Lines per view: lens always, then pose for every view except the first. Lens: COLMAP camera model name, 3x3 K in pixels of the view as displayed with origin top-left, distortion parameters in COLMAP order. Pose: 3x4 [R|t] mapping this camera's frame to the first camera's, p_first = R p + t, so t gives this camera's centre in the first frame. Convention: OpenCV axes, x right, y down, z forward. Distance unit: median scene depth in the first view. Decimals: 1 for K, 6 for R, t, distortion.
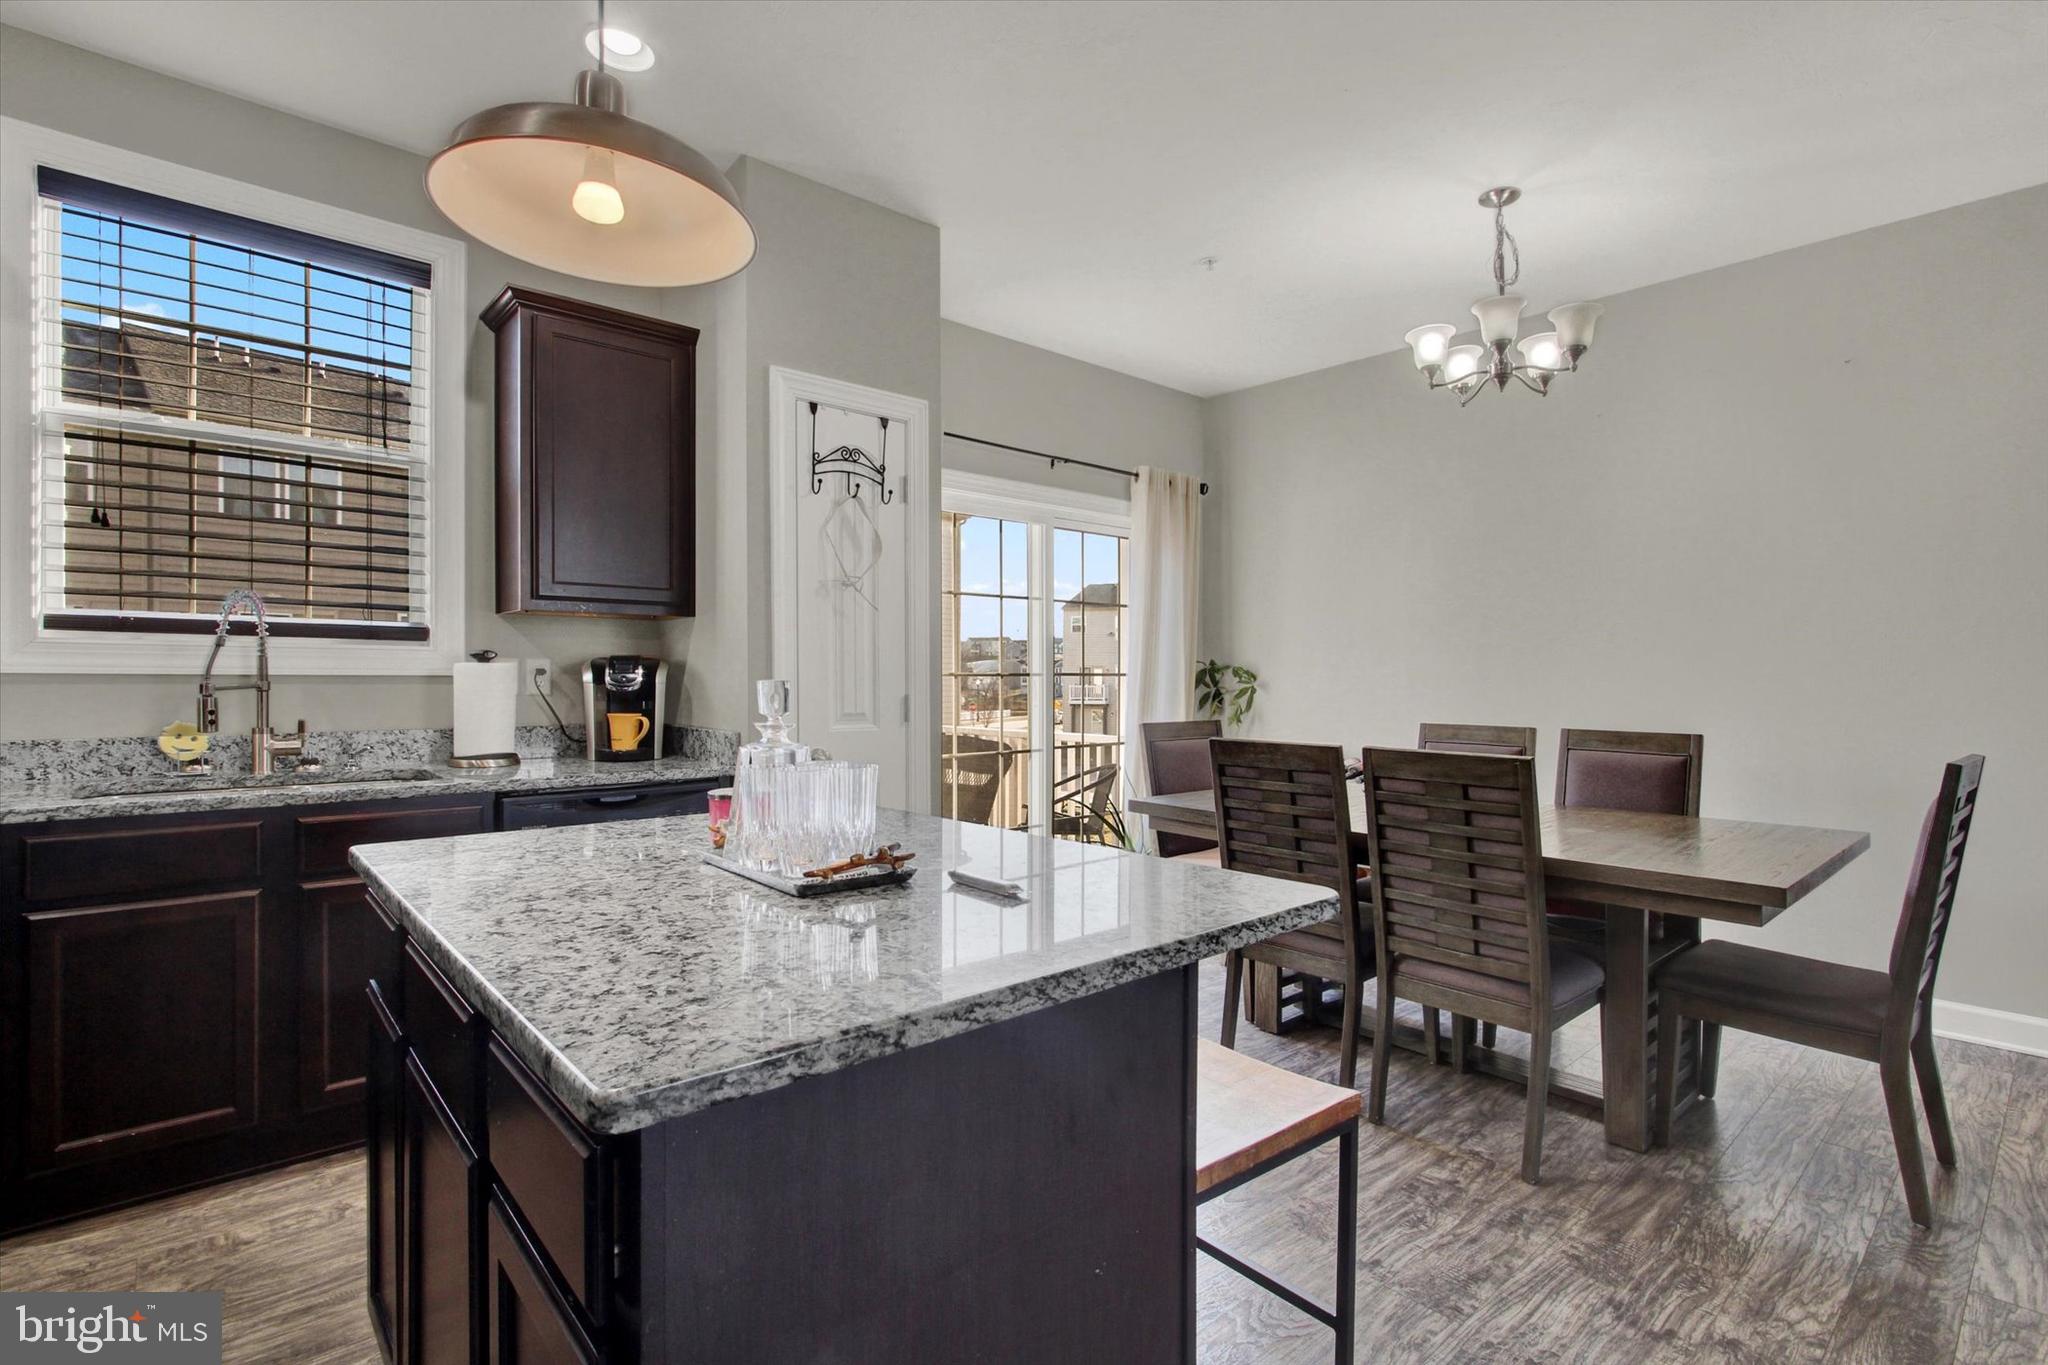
lens RADIAL K [[989.0, 0, 1028.2], [0, 989.0, 672.6], [0, 0, 1]] dist [-0.012018, 0.004671]
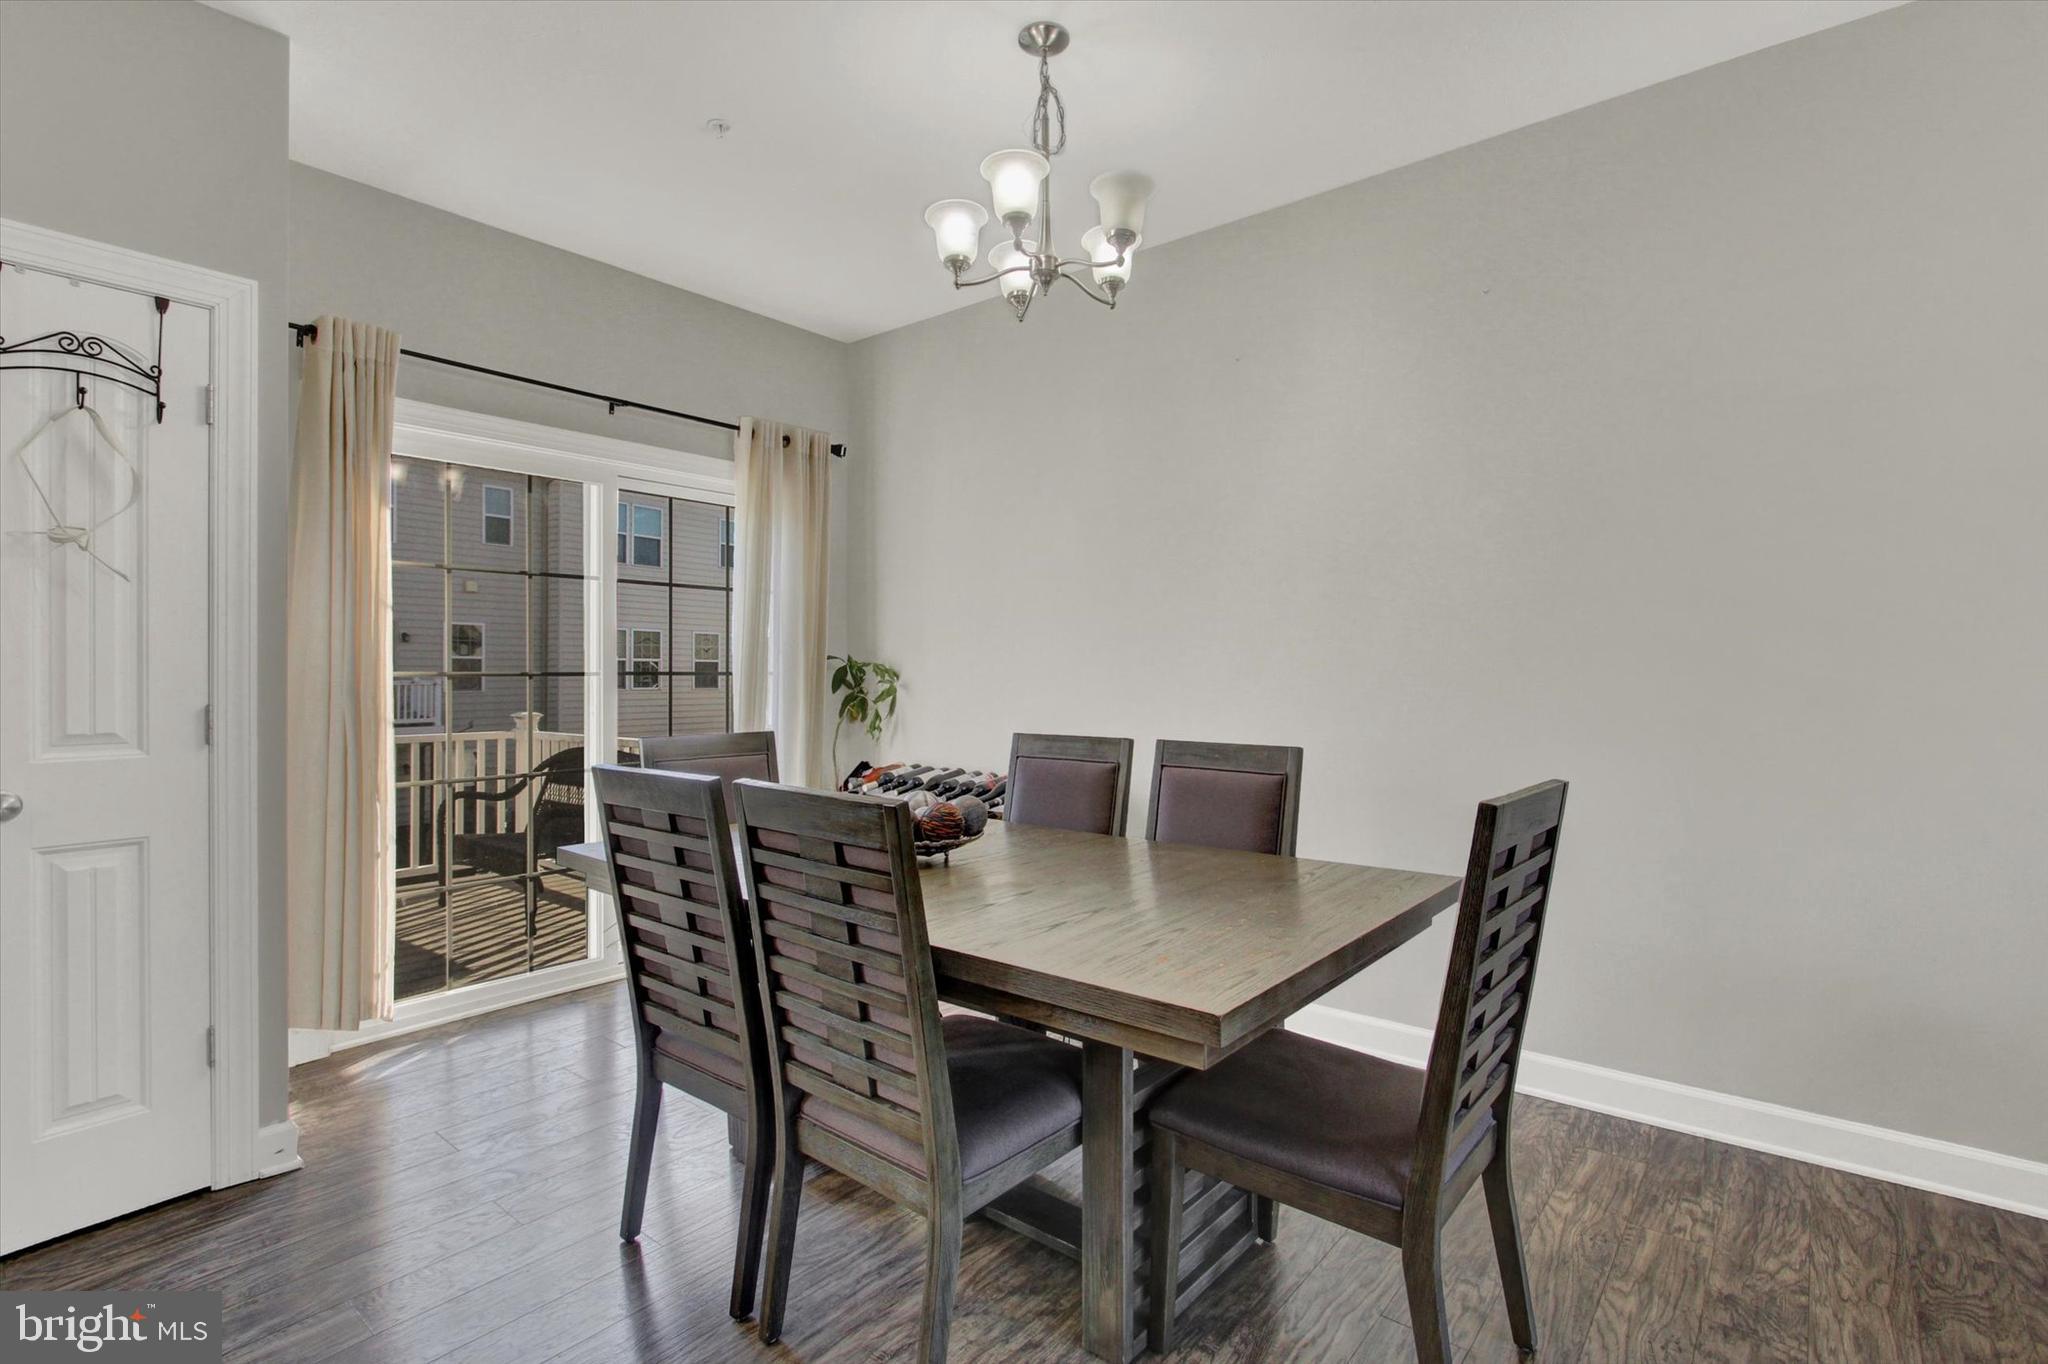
lens RADIAL K [[989.0, 0, 1028.2], [0, 989.0, 672.1], [0, 0, 1]] dist [-0.012018, 0.004671]
pose [[0.988853, -0.004812, 0.148816, 0.348301], [0.004669, 0.999988, 0.001306, 0.001027], [-0.148821, -0.000597, 0.988864, 0.251694]]
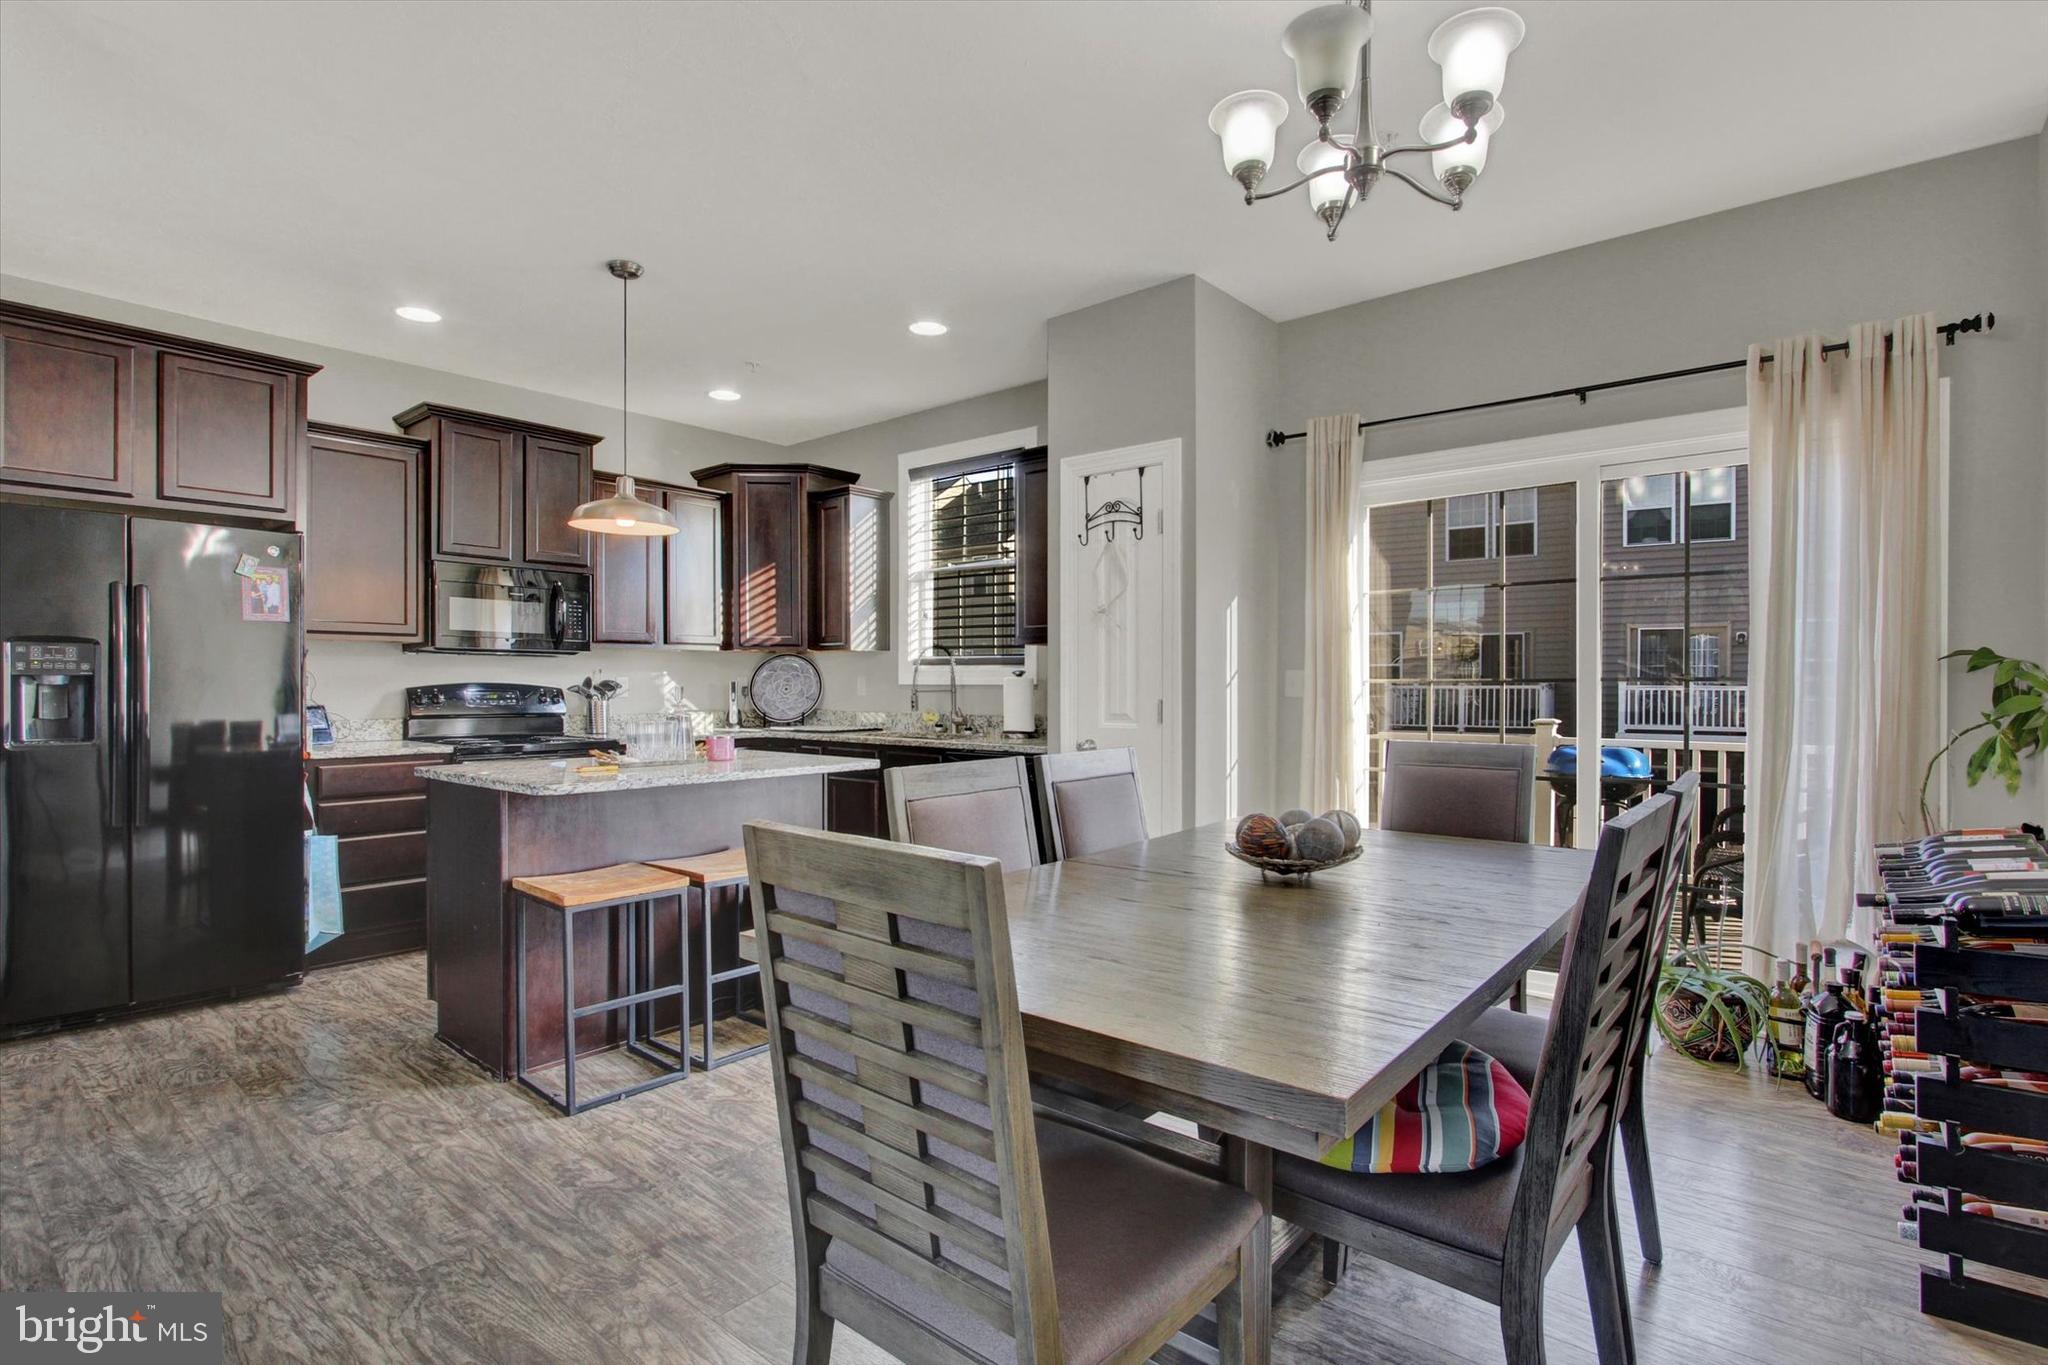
lens RADIAL K [[979.3, 0, 1024.0], [0, 979.3, 682.5], [0, 0, 1]] dist [-0.013296, 0.000688]
pose [[0.142772, -0.010138, -0.989704, 1.024961], [0.005919, 0.999938, -0.009389, 0.013085], [0.989738, -0.004518, 0.142823, 0.705198]]
